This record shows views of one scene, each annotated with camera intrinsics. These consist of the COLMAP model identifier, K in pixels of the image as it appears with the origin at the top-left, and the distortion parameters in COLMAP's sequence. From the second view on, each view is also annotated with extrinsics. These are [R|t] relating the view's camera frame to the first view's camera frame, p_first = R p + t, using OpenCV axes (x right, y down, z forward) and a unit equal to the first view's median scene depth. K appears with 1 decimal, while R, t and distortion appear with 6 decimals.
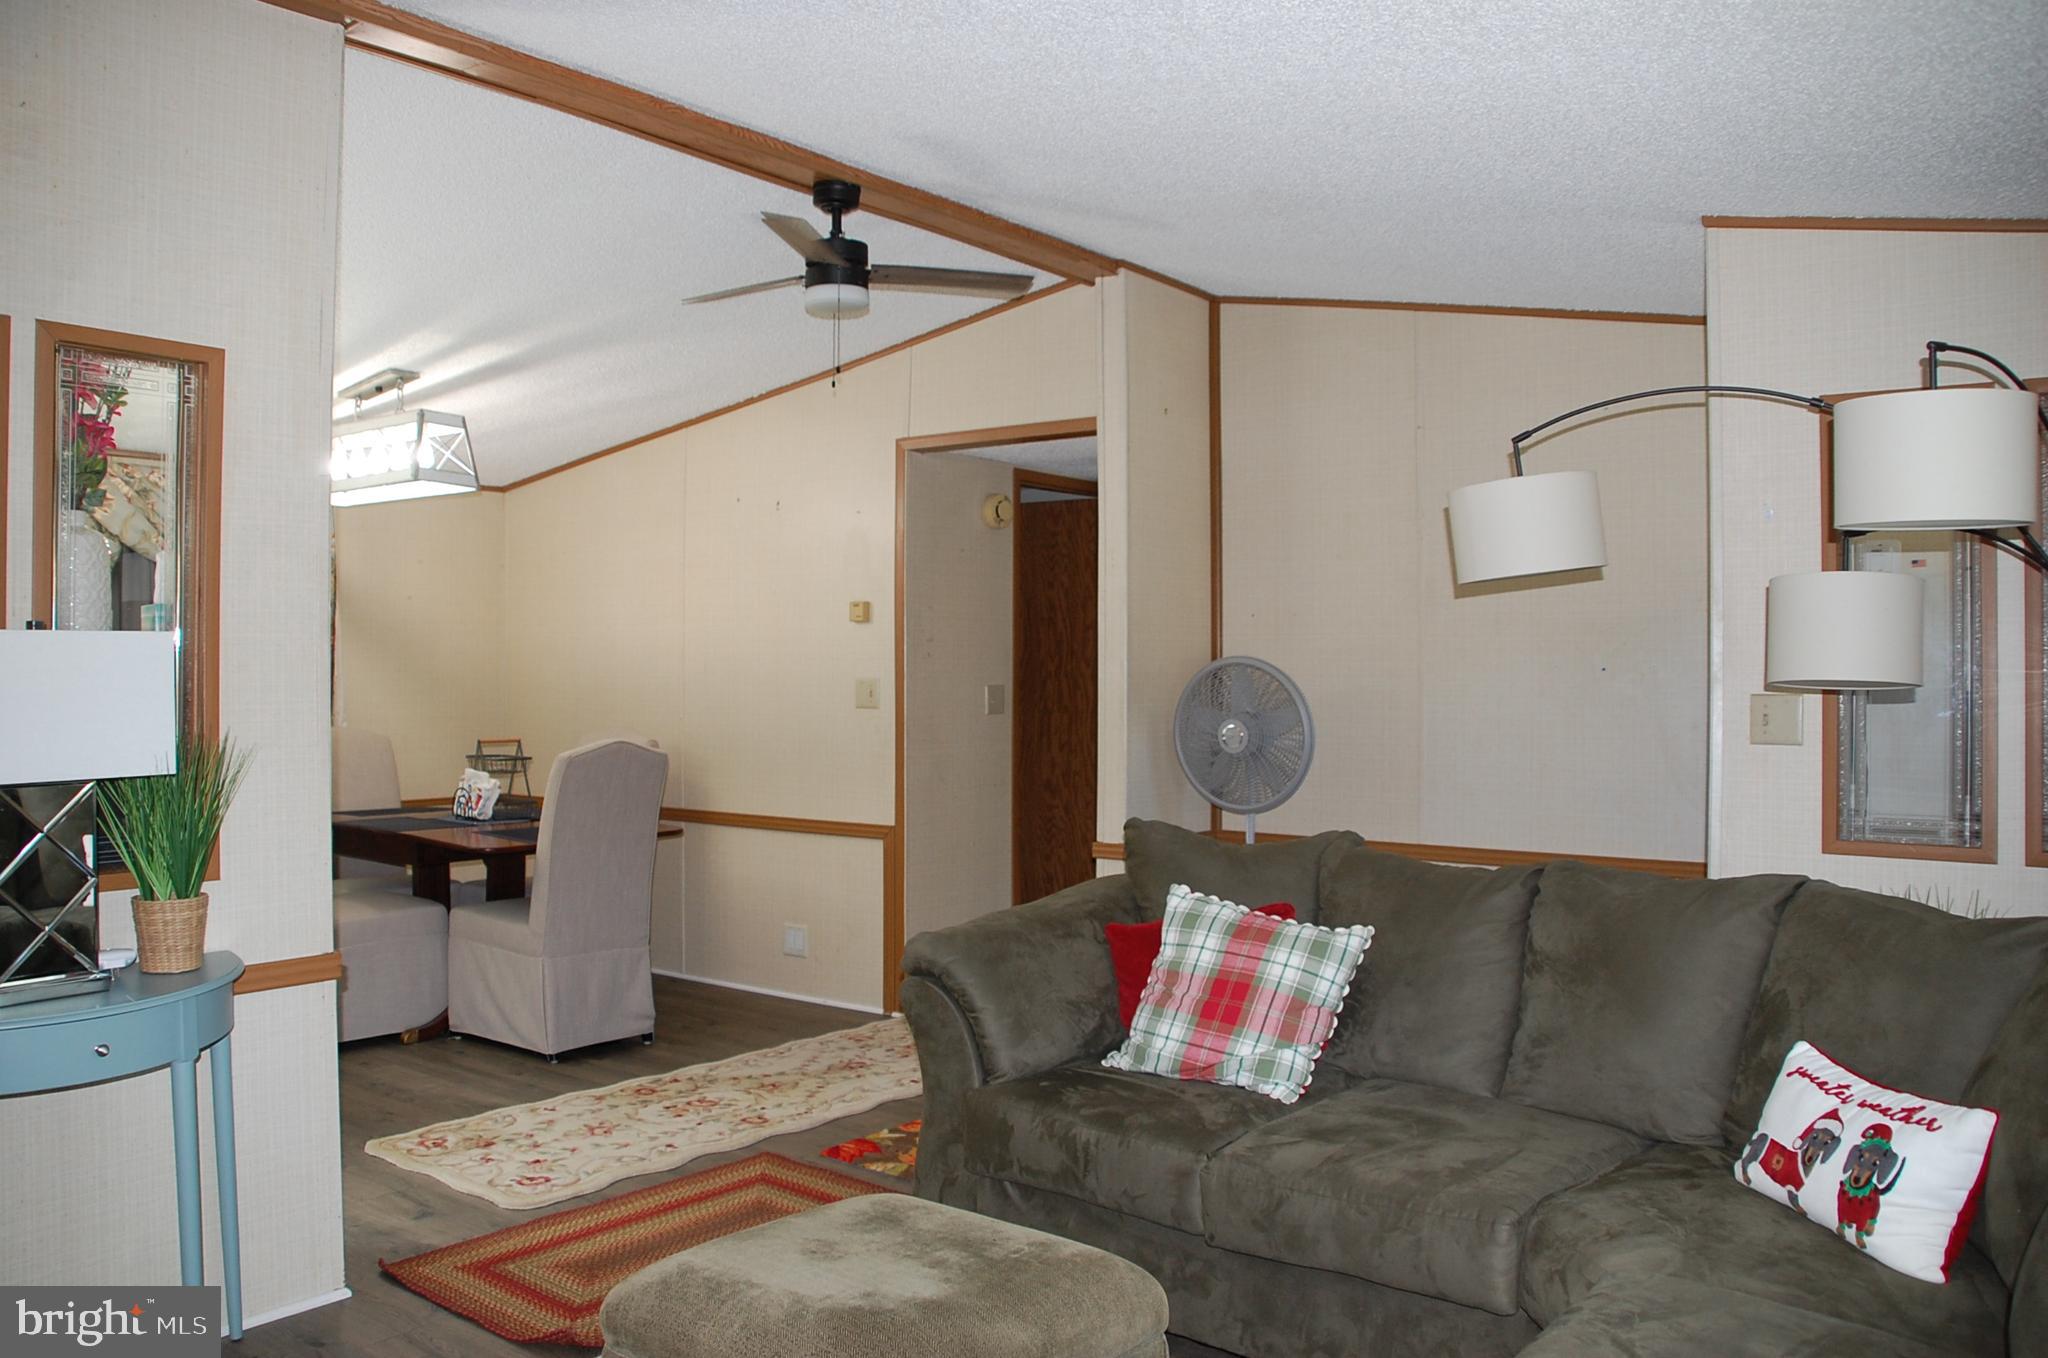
lens RADIAL K [[1622.1, 0, 1015.0], [0, 1622.1, 671.8], [0, 0, 1]] dist [-0.160738, 0.115926]
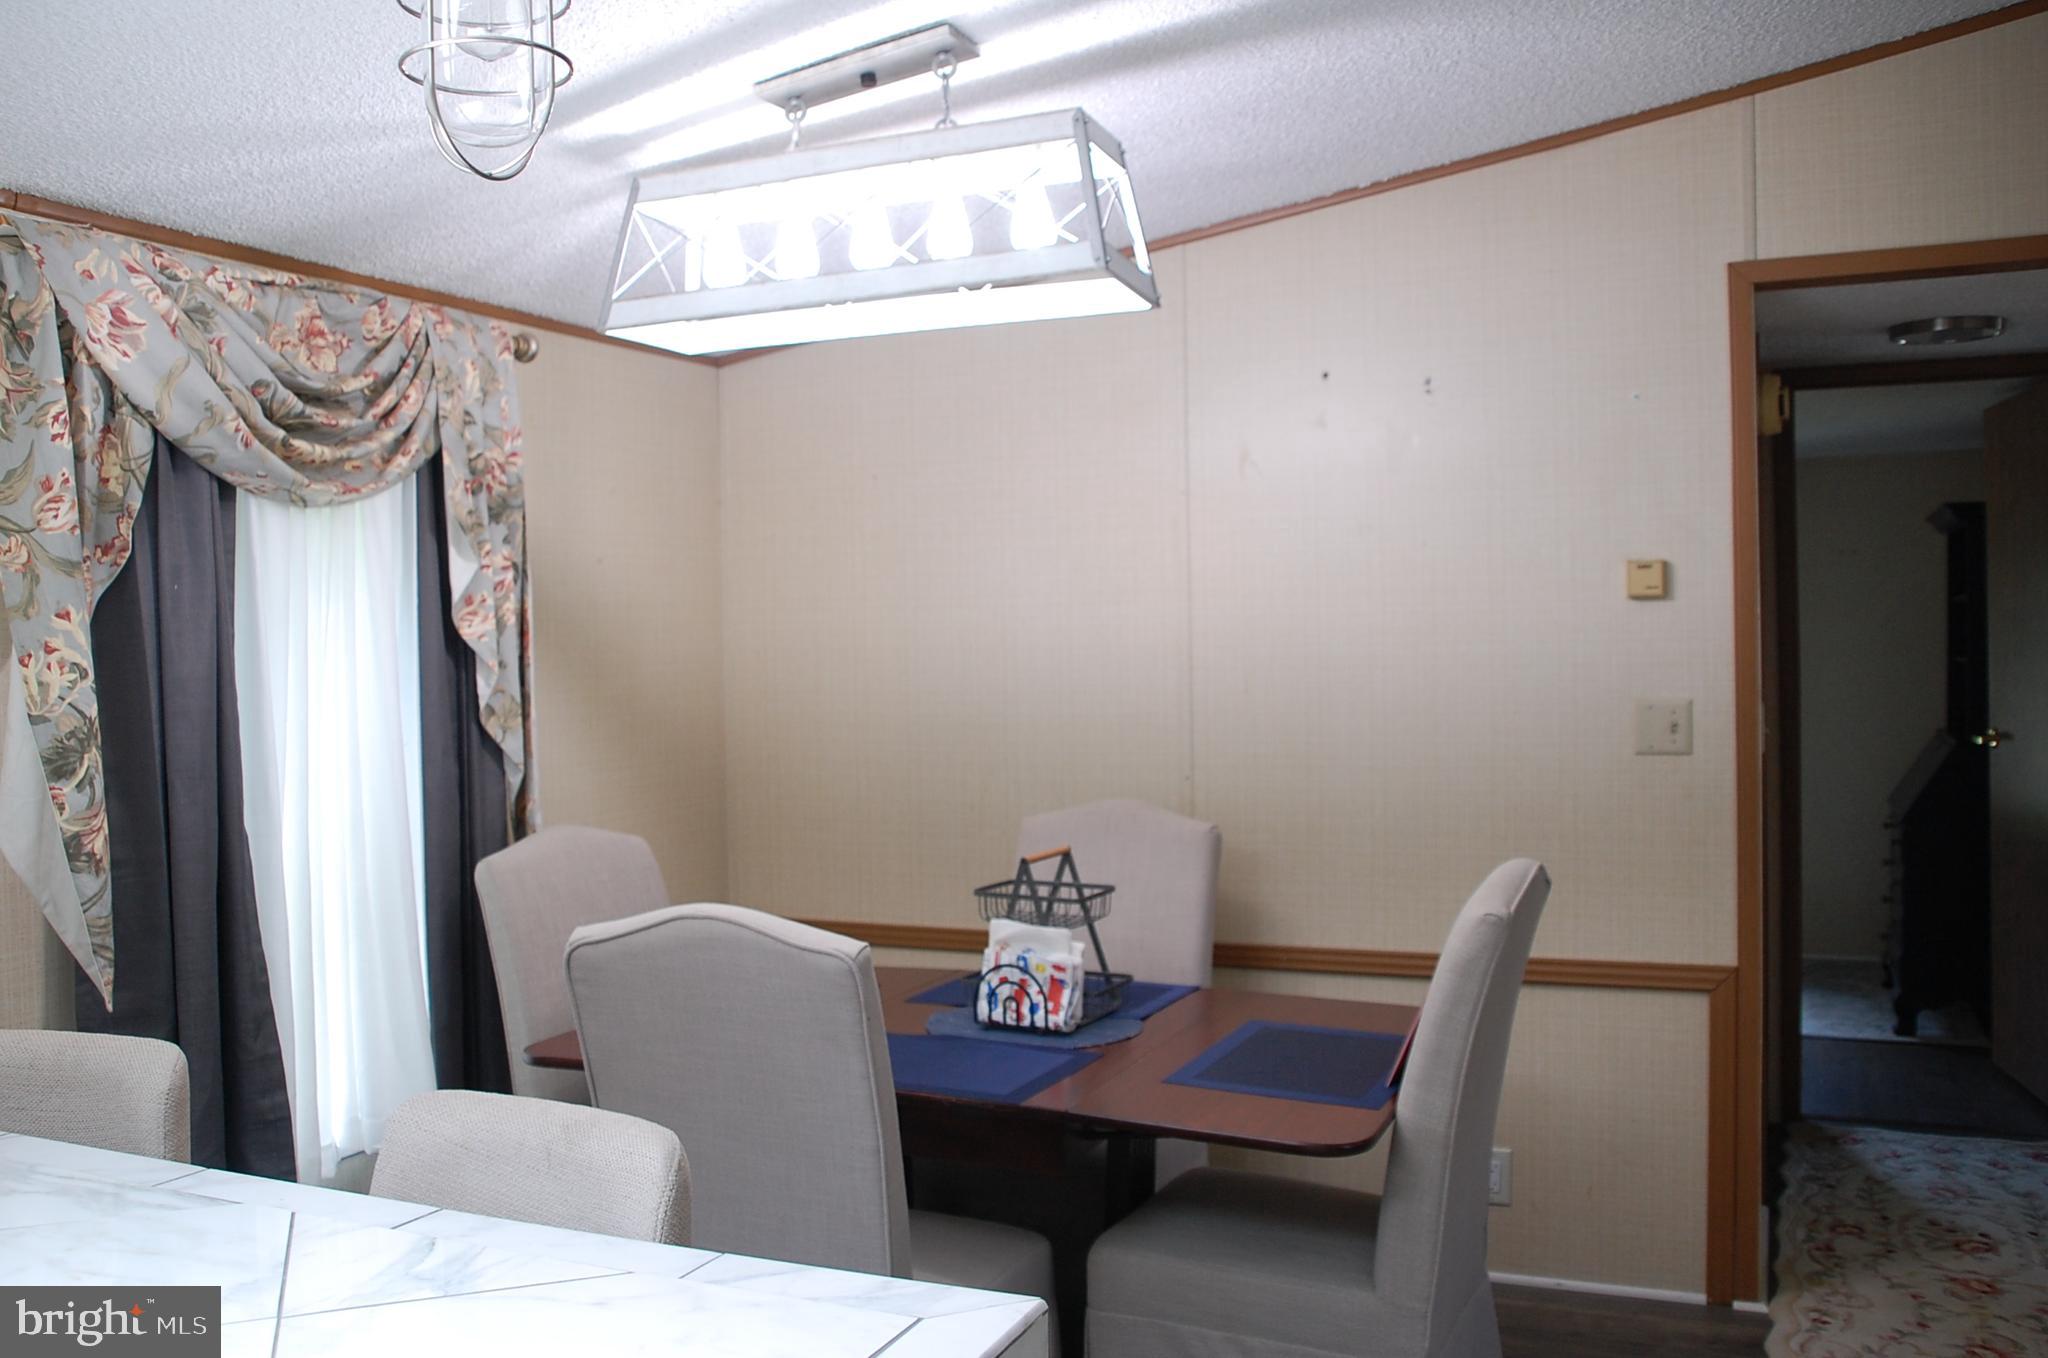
lens RADIAL K [[1735.8, 0, 1020.5], [0, 1735.8, 652.6], [0, 0, 1]] dist [-0.092987, 0.001320]
pose [[0.974379, -0.021741, 0.223859, -0.629838], [0.020185, 0.999754, 0.009240, -0.031576], [-0.224005, -0.004485, 0.974578, 0.703576]]
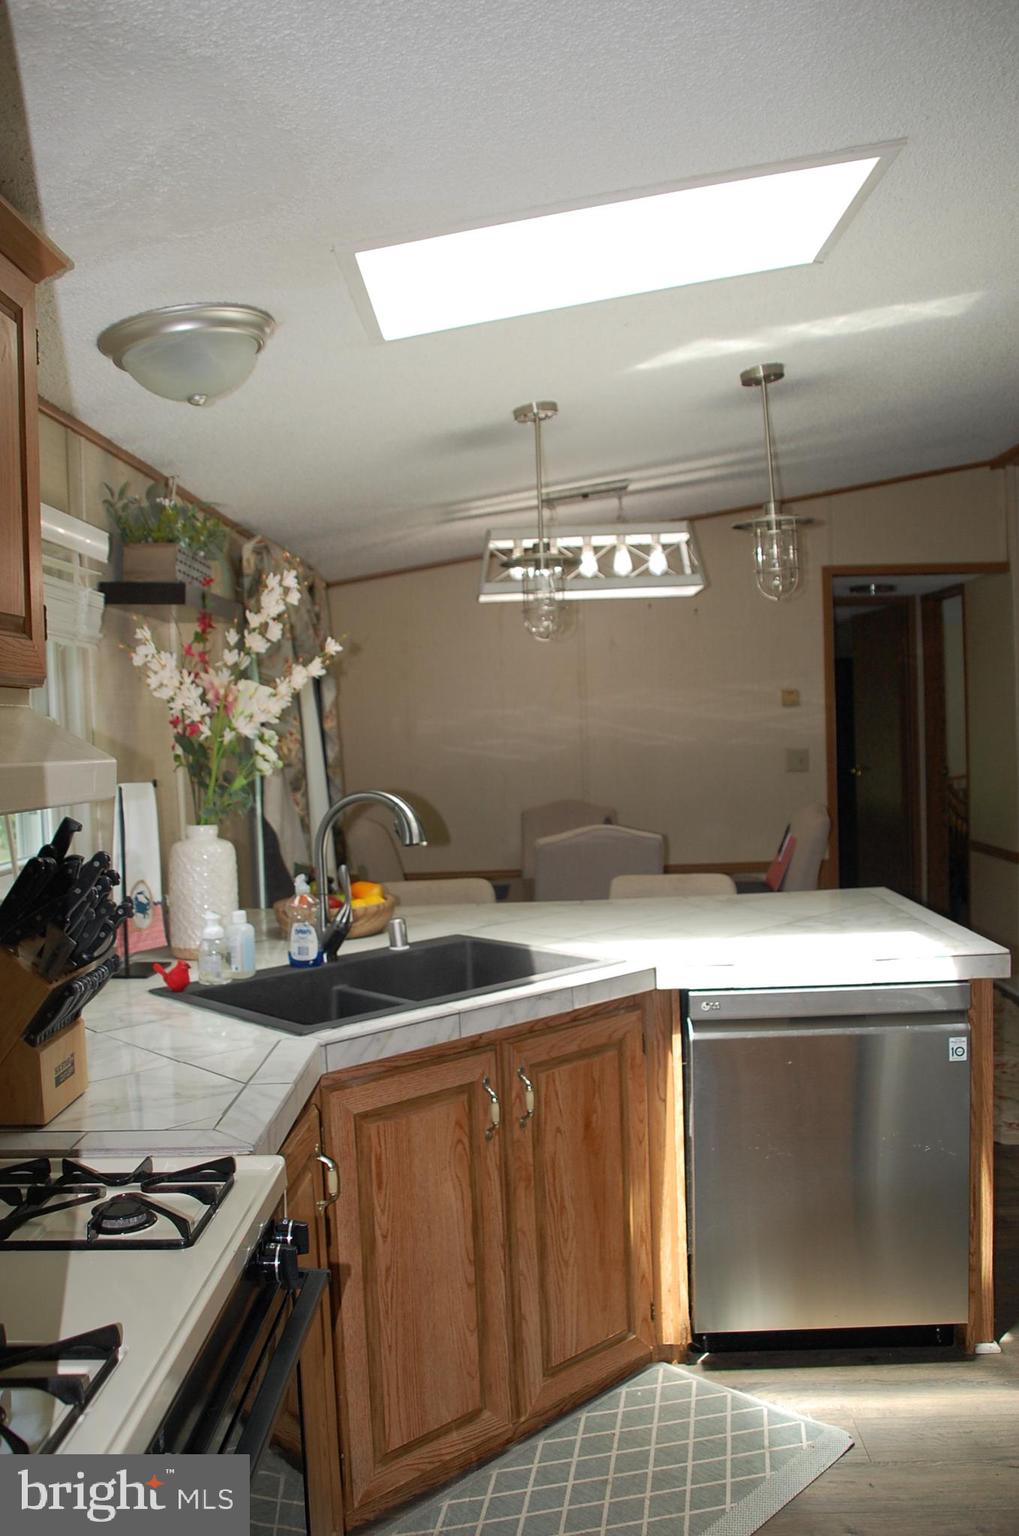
lens RADIAL K [[1301.9, 0, 509.5], [0, 1301.9, 768.0], [0, 0, 1]] dist [-0.092987, 0.001320]
pose [[0.809317, -0.049483, 0.585284, -1.307581], [0.034078, 0.998722, 0.037316, -0.039628], [-0.586383, -0.010255, 0.809969, 0.422617]]
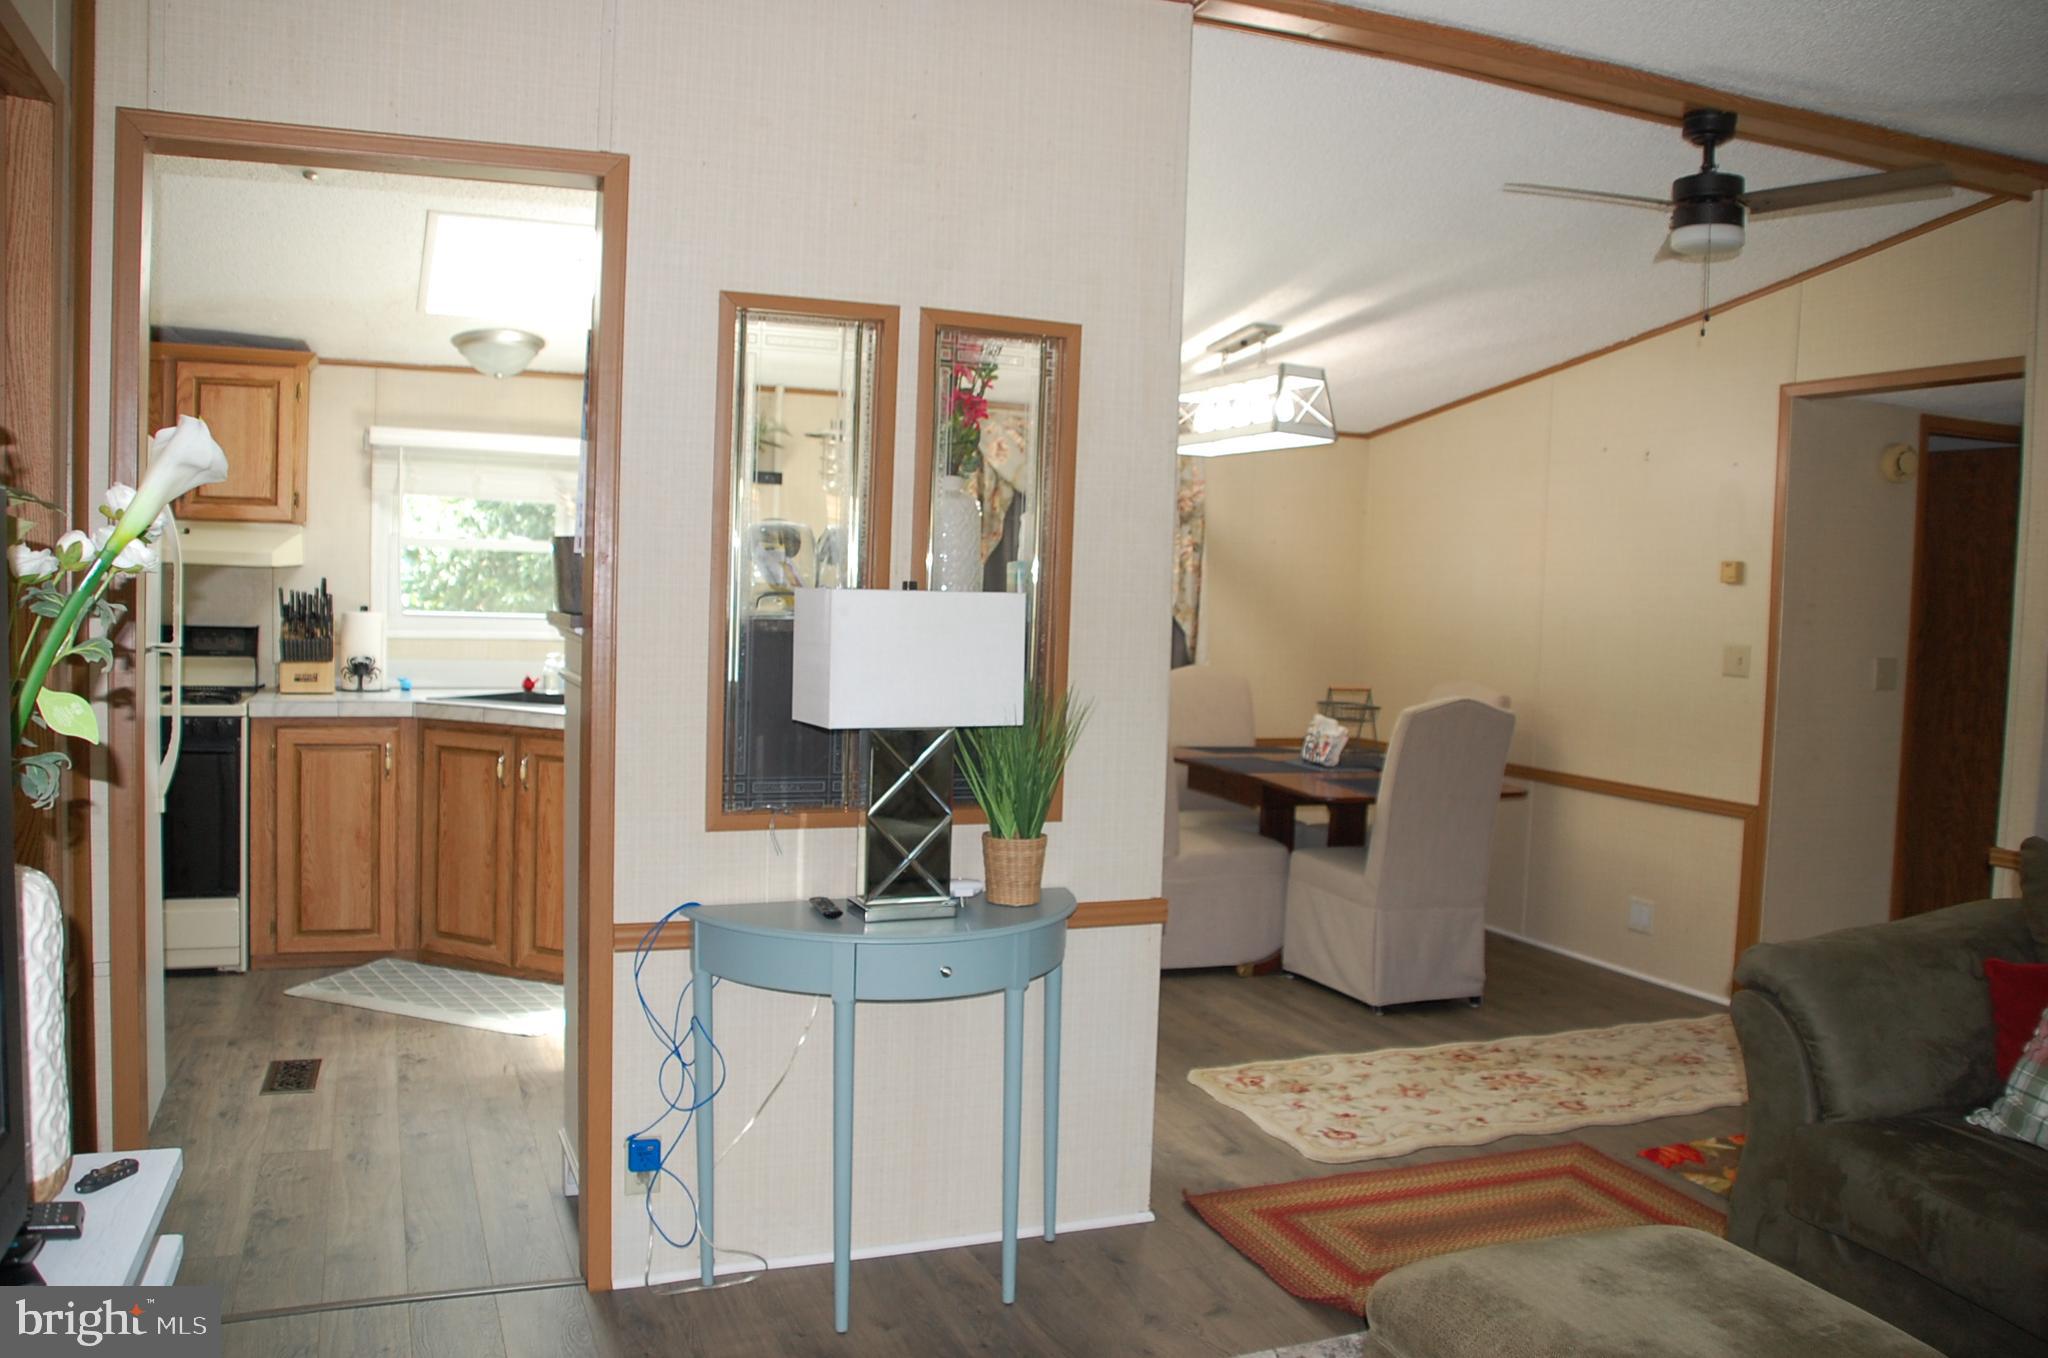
lens RADIAL K [[1622.1, 0, 1015.0], [0, 1622.1, 671.8], [0, 0, 1]] dist [-0.160738, 0.115926]
pose [[0.860244, 0.055115, -0.506896, 0.016340], [-0.033463, 0.998100, 0.051734, -0.018979], [0.508784, -0.027541, 0.860454, 0.020938]]
